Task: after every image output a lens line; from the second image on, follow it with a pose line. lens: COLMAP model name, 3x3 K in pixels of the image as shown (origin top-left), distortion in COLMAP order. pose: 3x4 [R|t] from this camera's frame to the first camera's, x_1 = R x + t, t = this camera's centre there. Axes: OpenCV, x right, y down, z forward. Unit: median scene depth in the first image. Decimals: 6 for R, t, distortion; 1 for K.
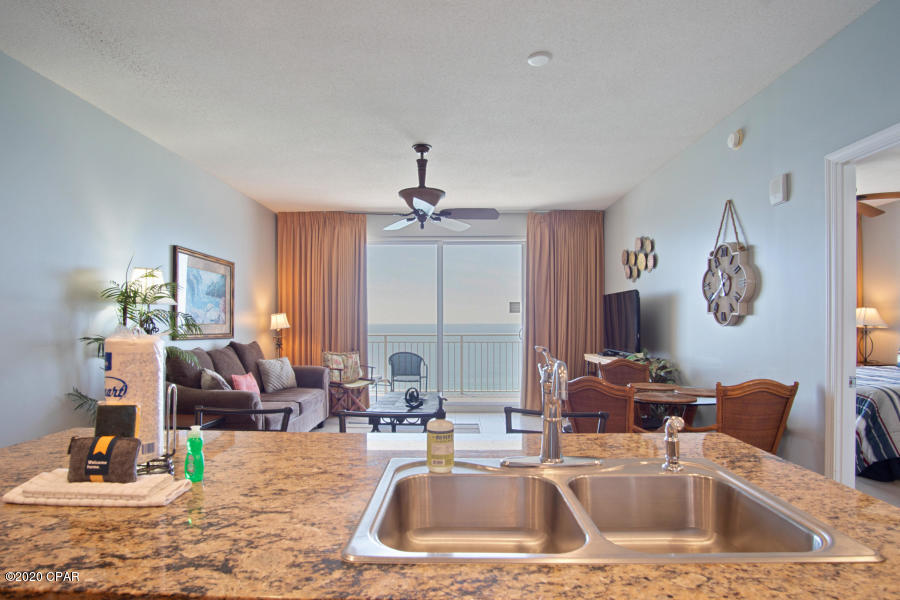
lens RADIAL K [[487.5, 0, 449.2], [0, 487.5, 327.5], [0, 0, 1]] dist [-0.034548, -0.000024]
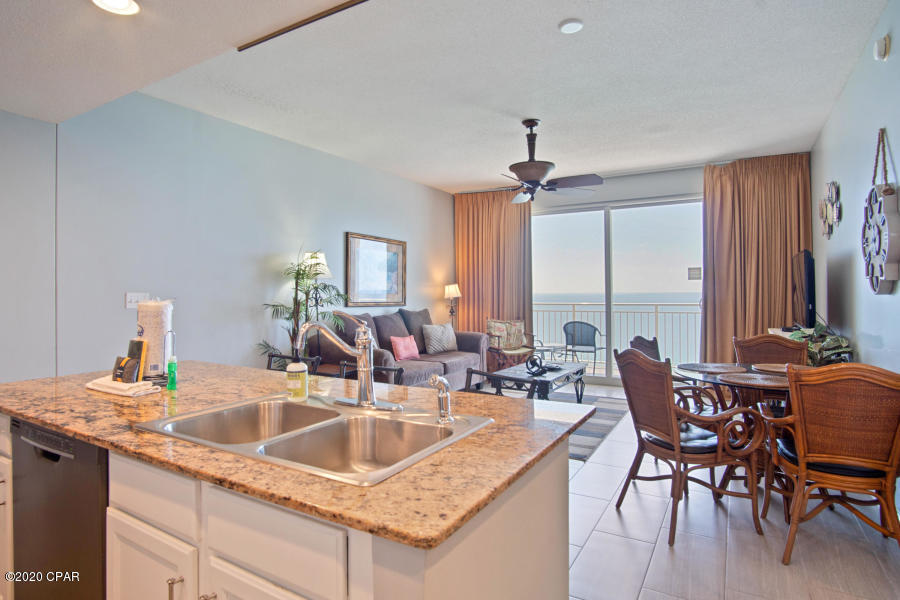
lens RADIAL K [[497.7, 0, 446.3], [0, 497.7, 292.8], [0, 0, 1]] dist [-0.027893, 0.001013]
pose [[0.870546, -0.004748, -0.492064, 0.221649], [0.000783, 0.999966, -0.008263, 0.000177], [0.492087, 0.006808, 0.870520, -0.003272]]
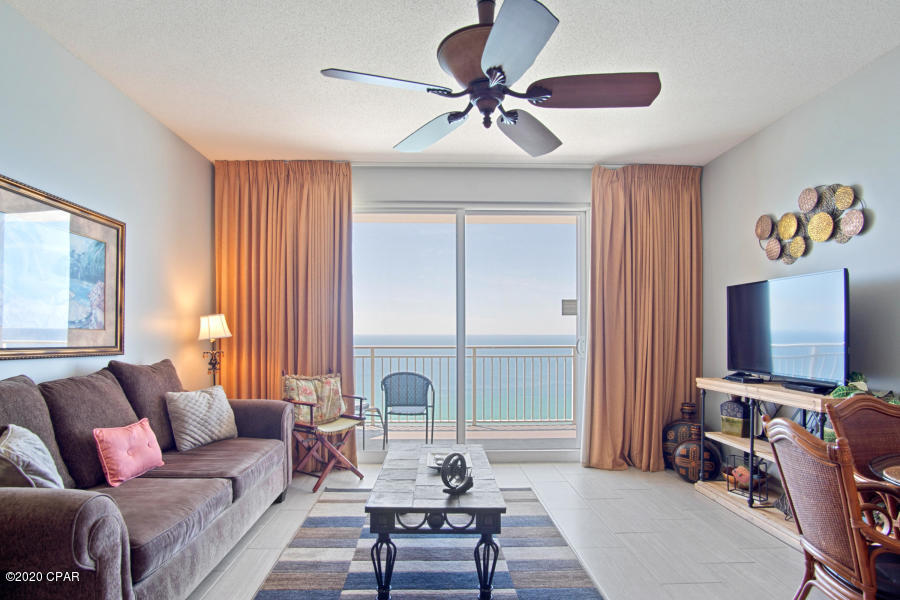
lens RADIAL K [[490.8, 0, 443.9], [0, 490.8, 336.5], [0, 0, 1]] dist [-0.029455, 0.001681]
pose [[0.998925, 0.000469, 0.046350, -0.088088], [-0.000251, 0.999989, -0.004705, 0.002928], [-0.046352, 0.004688, 0.998914, 0.387277]]
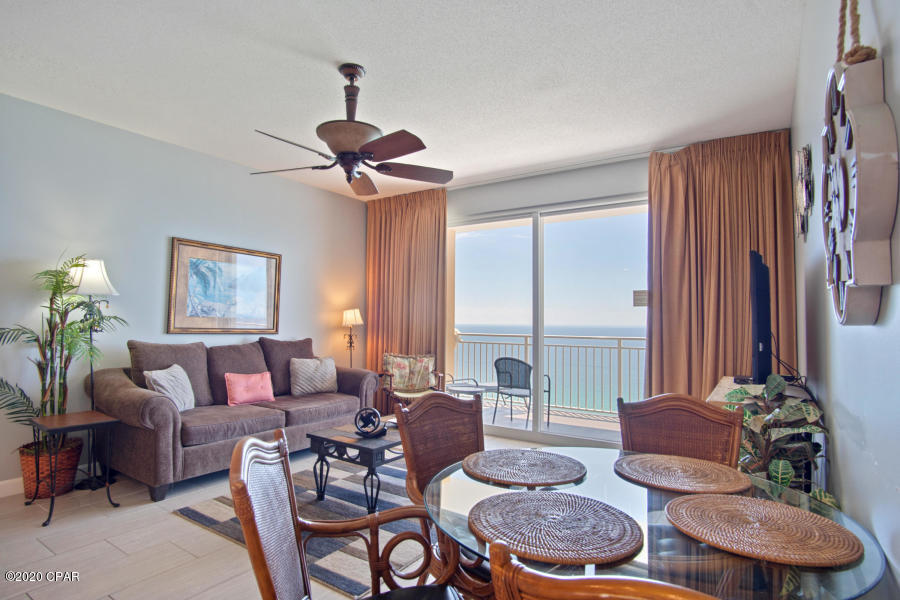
lens RADIAL K [[481.7, 0, 450.2], [0, 481.7, 304.1], [0, 0, 1]] dist [-0.028030, 0.000295]
pose [[0.844185, -0.010980, -0.535940, 0.320223], [-0.017009, 0.998738, -0.047253, 0.001814], [0.535783, 0.049006, 0.842933, 0.367832]]
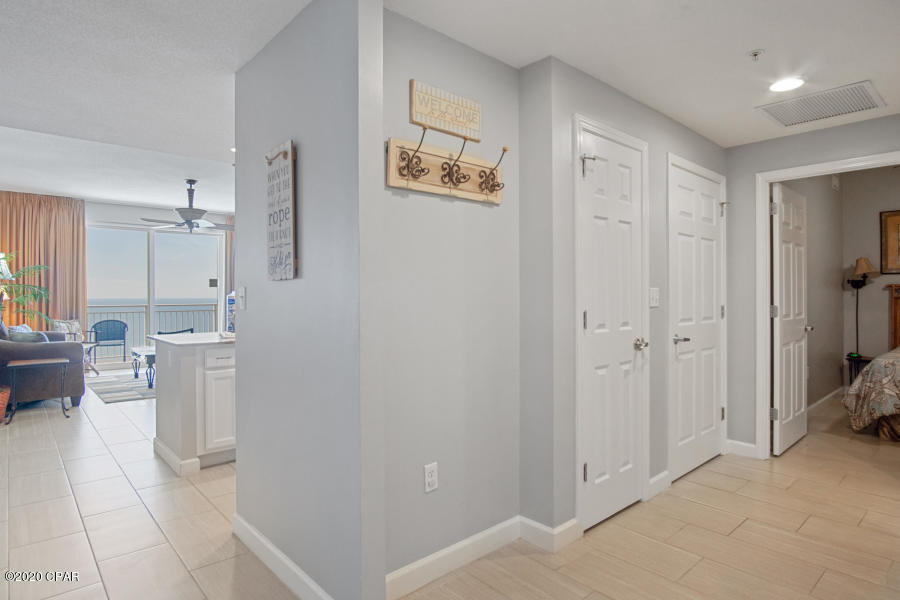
lens RADIAL K [[497.7, 0, 446.3], [0, 497.7, 292.8], [0, 0, 1]] dist [-0.027893, 0.001013]
pose [[0.731085, 0.000862, 0.682285, -0.393201], [0.011004, 0.999854, -0.013054, 0.012760], [-0.682197, 0.017051, 0.730969, -0.521889]]
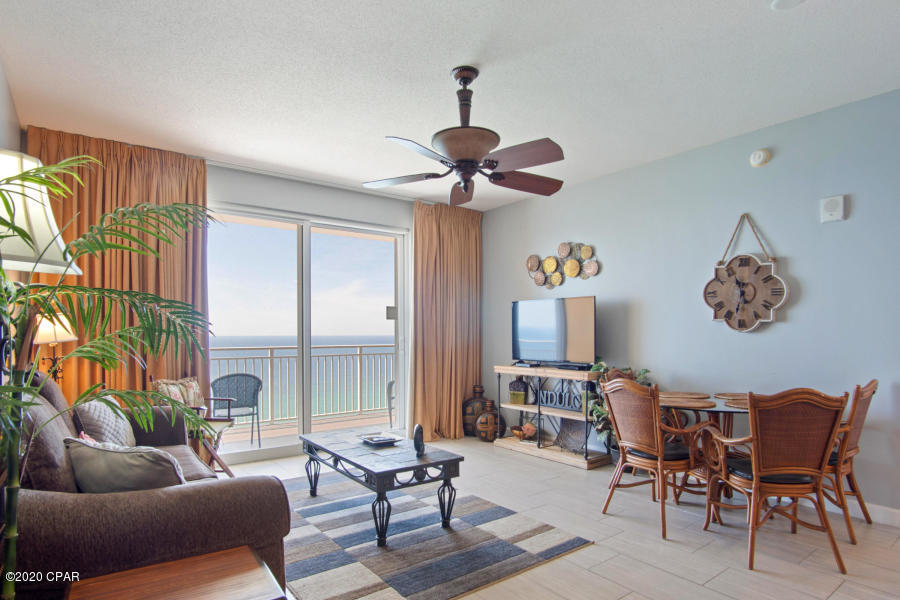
lens RADIAL K [[490.8, 0, 443.9], [0, 490.8, 336.5], [0, 0, 1]] dist [-0.029455, 0.001681]
pose [[0.790958, -0.004580, 0.611854, -0.367276], [0.008681, 0.999955, -0.003736, 0.002483], [-0.611809, 0.008266, 0.790962, 0.348921]]
